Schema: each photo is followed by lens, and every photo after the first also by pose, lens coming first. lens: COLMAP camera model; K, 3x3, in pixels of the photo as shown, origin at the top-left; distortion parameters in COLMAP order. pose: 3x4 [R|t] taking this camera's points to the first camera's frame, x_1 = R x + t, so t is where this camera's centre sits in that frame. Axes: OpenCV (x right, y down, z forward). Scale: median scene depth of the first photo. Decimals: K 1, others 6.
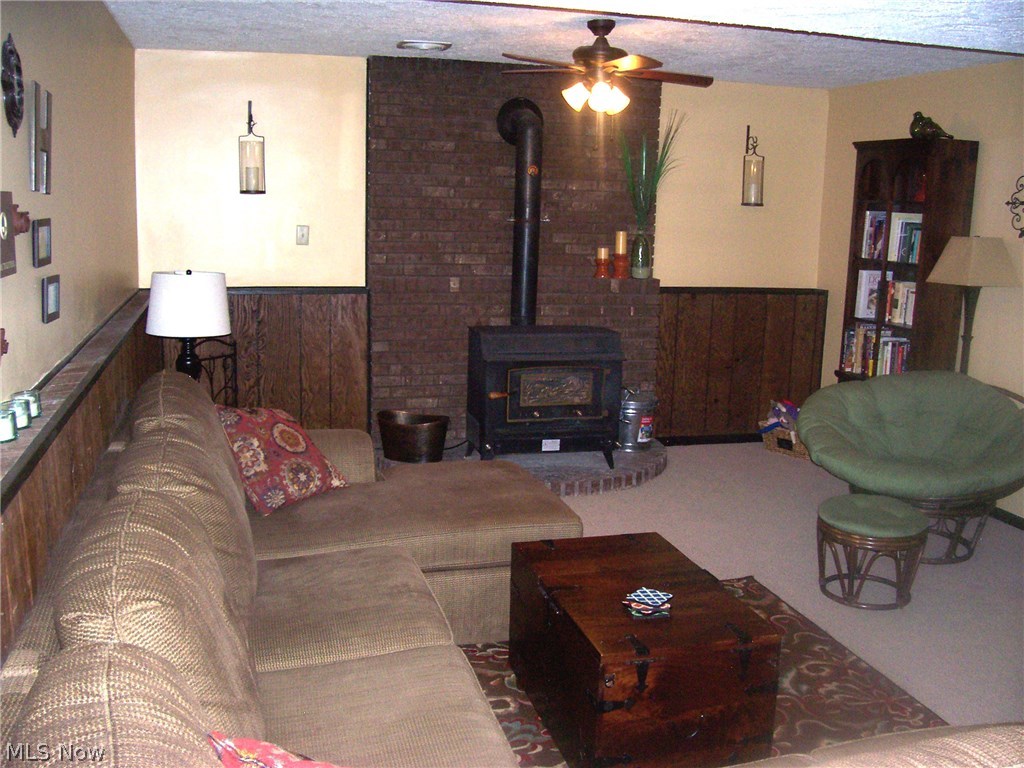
lens RADIAL K [[1032.8, 0, 512.0], [0, 1032.8, 384.0], [0, 0, 1]] dist [-0.153402, 0.023713]
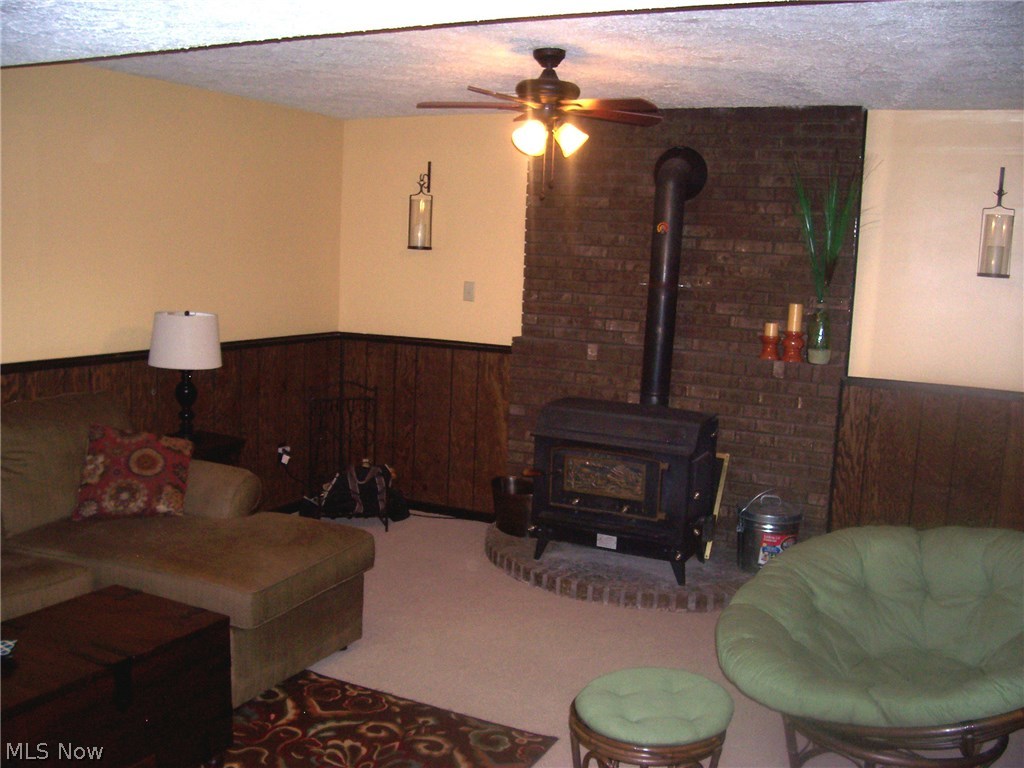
lens RADIAL K [[1032.8, 0, 512.0], [0, 1032.8, 384.0], [0, 0, 1]] dist [-0.153402, 0.023713]
pose [[0.743739, 0.094530, -0.661752, 0.501617], [-0.140127, 0.990003, -0.016068, -0.043450], [0.653618, 0.104680, 0.749551, 0.267896]]
